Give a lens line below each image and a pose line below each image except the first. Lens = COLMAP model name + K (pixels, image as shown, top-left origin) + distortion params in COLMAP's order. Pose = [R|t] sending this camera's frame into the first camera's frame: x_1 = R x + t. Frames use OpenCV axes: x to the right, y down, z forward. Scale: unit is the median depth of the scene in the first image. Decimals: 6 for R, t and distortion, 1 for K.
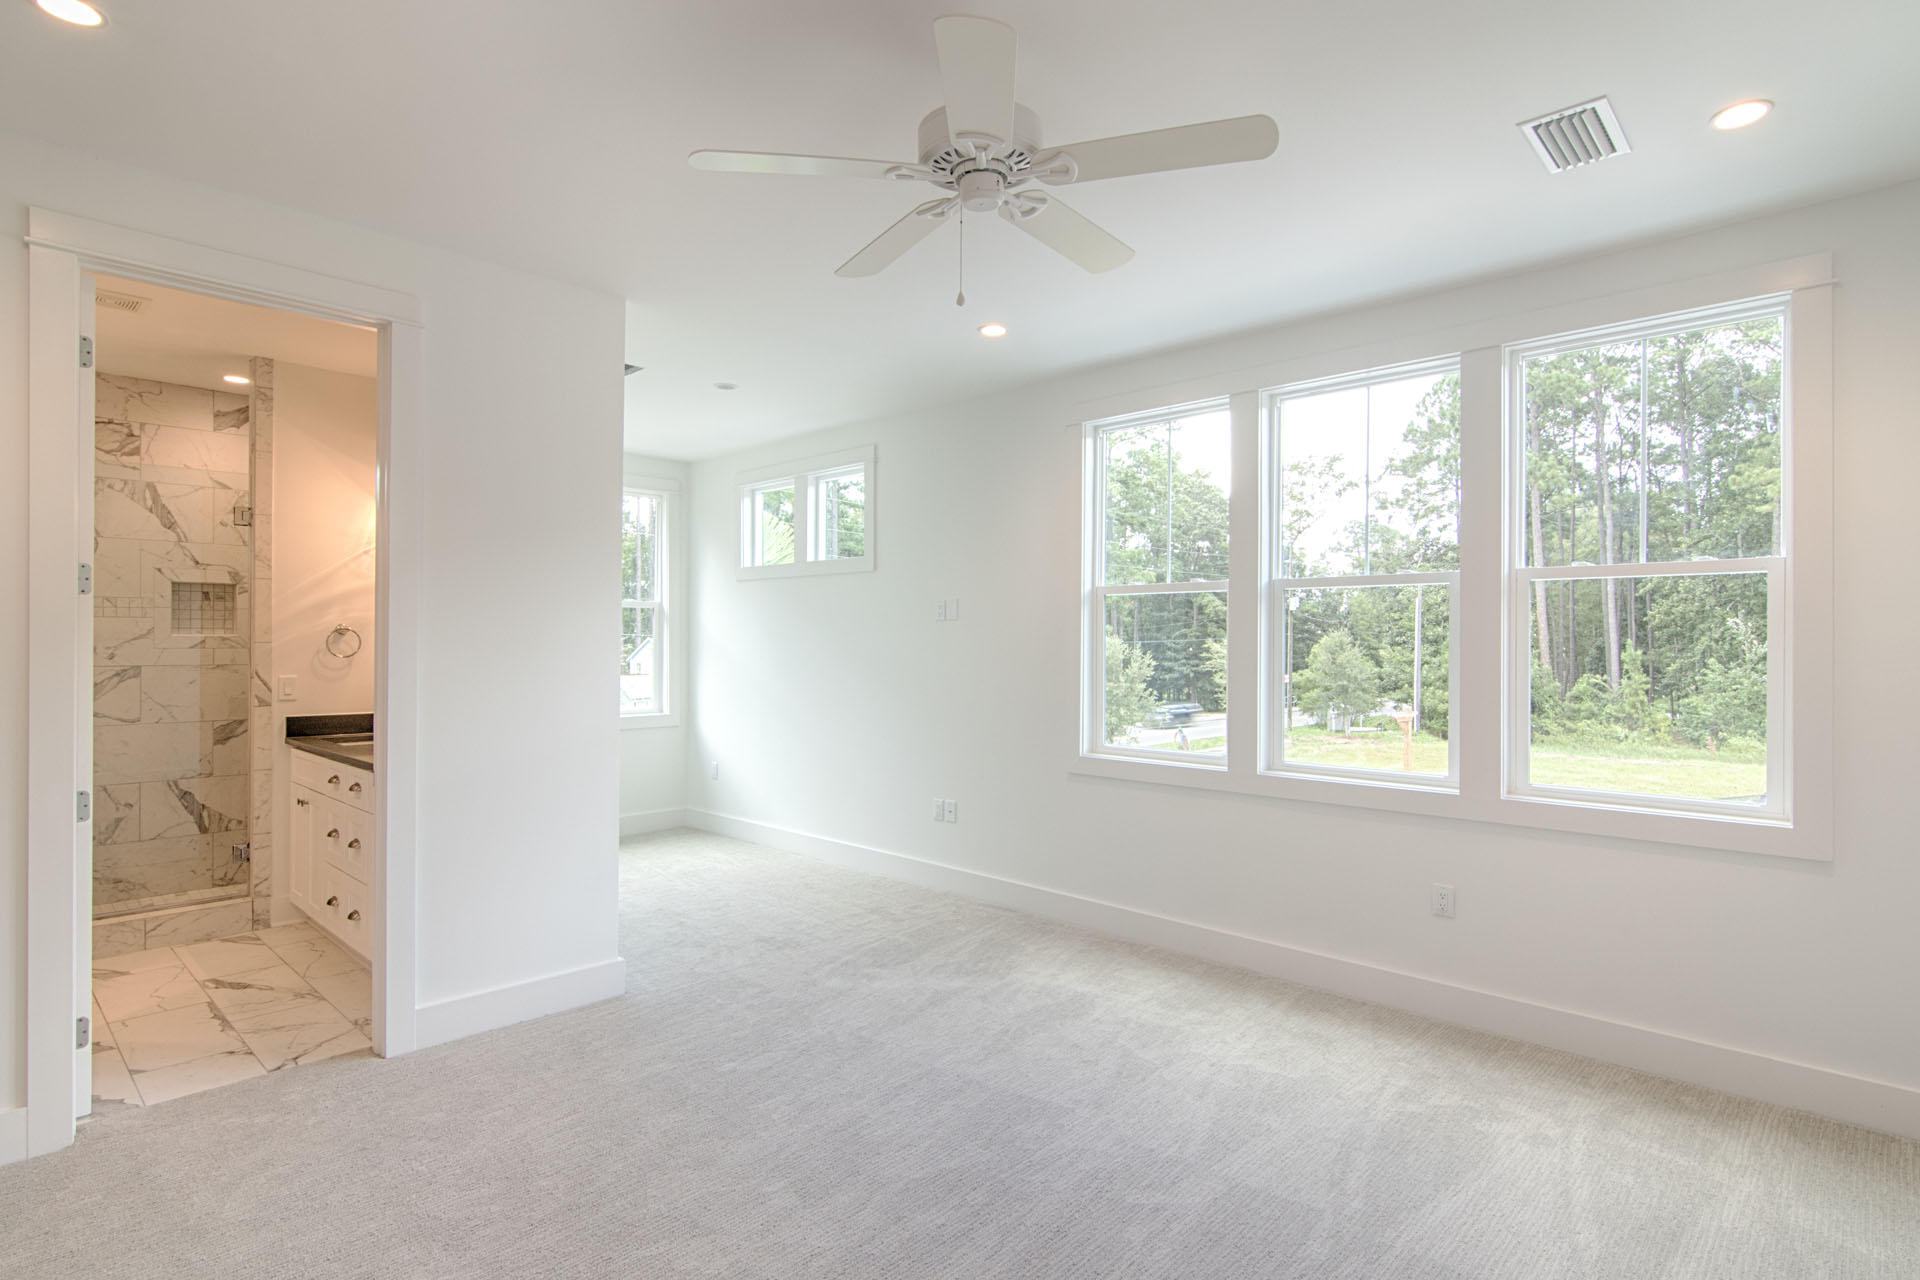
lens RADIAL K [[972.1, 0, 965.3], [0, 972.1, 630.4], [0, 0, 1]] dist [0.001960, 0.001914]
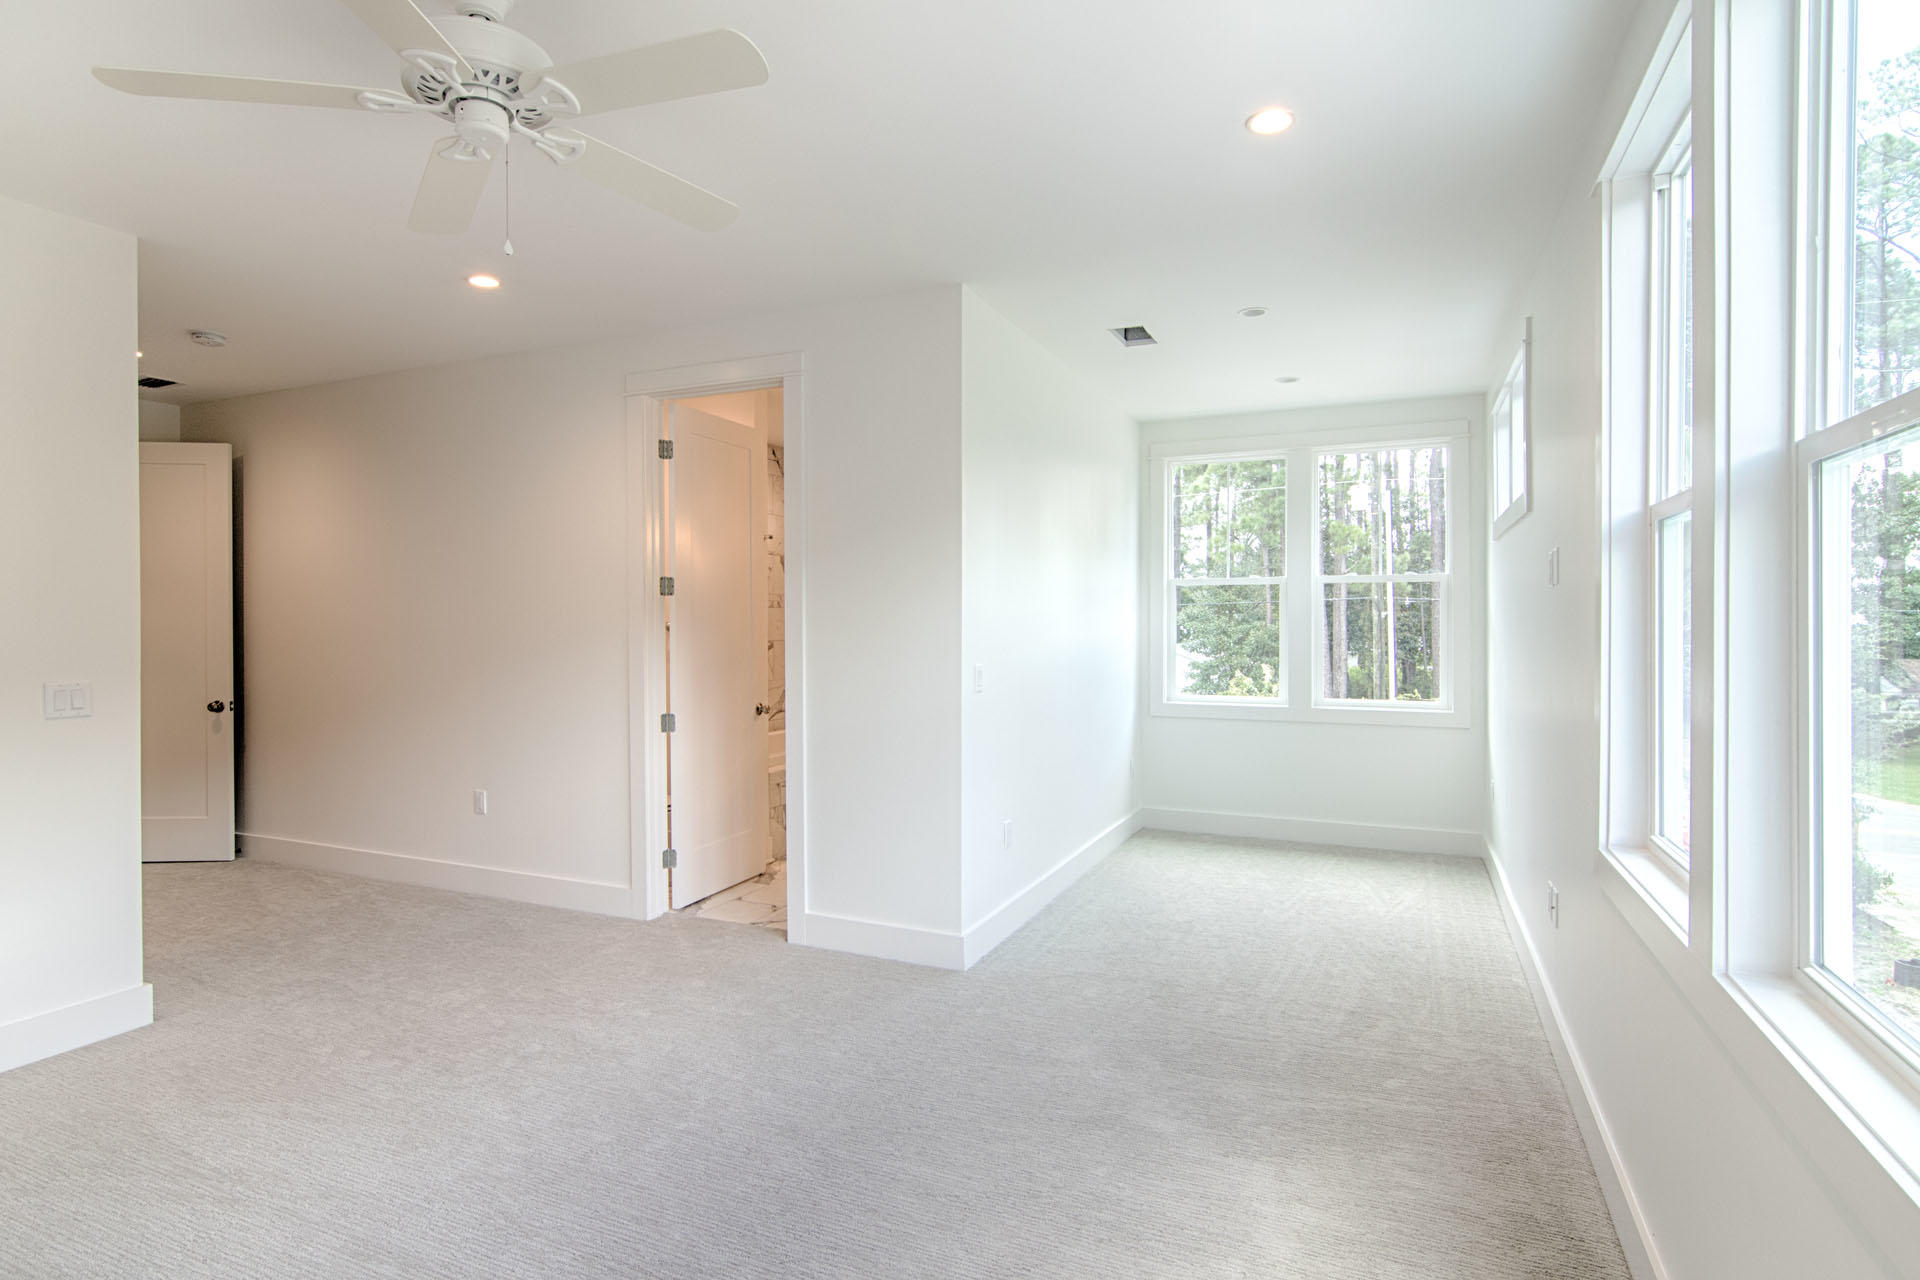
lens RADIAL K [[972.1, 0, 965.3], [0, 972.1, 630.4], [0, 0, 1]] dist [0.001960, 0.001914]
pose [[0.332871, 0.003193, -0.942967, 0.690075], [0.017073, 0.999810, 0.009413, 0.008752], [0.942818, -0.019233, 0.332753, 0.759558]]
